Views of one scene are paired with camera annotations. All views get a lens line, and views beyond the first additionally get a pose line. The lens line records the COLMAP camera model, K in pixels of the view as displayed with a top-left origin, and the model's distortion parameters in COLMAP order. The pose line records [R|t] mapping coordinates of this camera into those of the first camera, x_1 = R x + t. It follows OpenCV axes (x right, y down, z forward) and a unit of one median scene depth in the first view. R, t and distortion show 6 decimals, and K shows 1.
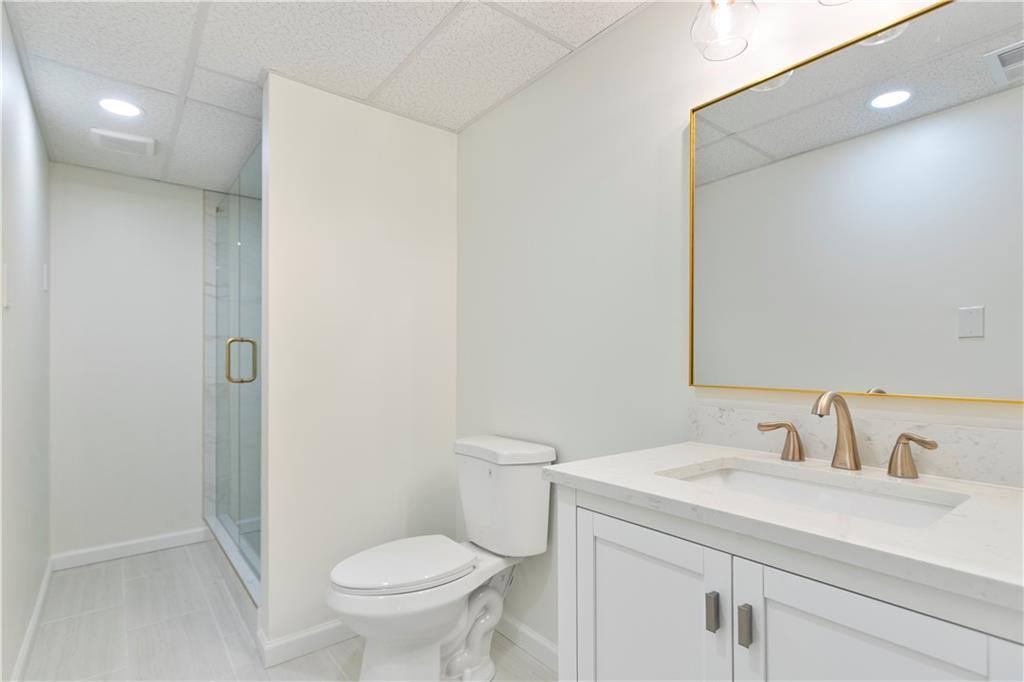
lens RADIAL K [[500.9, 0, 508.0], [0, 500.9, 351.8], [0, 0, 1]] dist [0.004865, -0.000285]
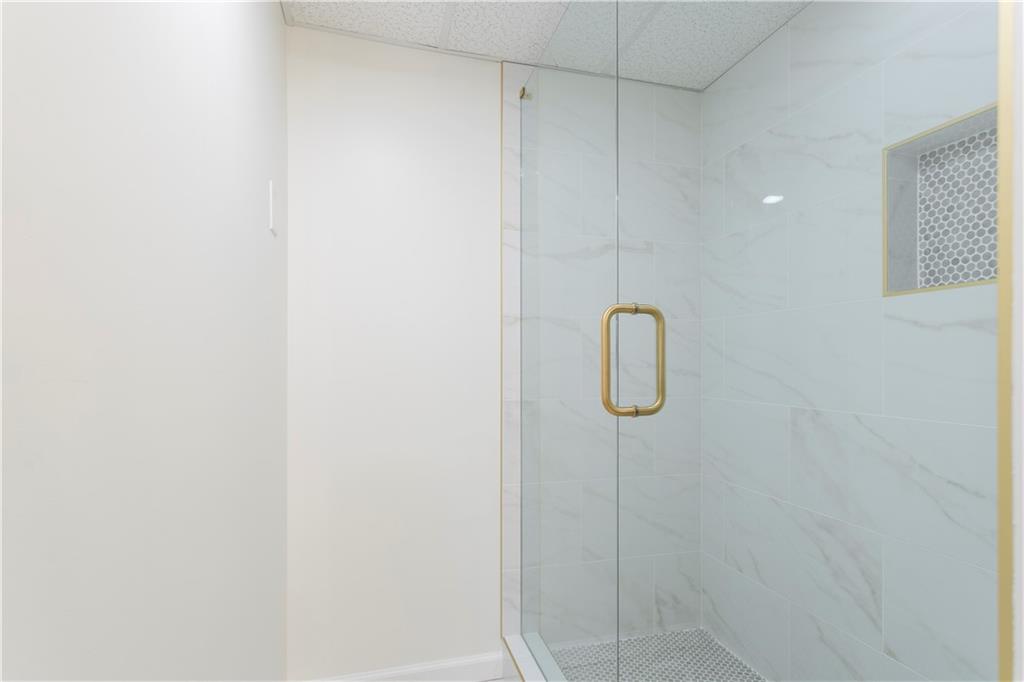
lens RADIAL K [[500.9, 0, 514.1], [0, 500.9, 344.0], [0, 0, 1]] dist [0.004865, -0.000285]
pose [[0.926851, -0.010481, -0.375282, -0.377155], [0.004966, 0.999865, -0.015661, 0.008089], [0.375396, 0.012652, 0.926778, 0.473936]]
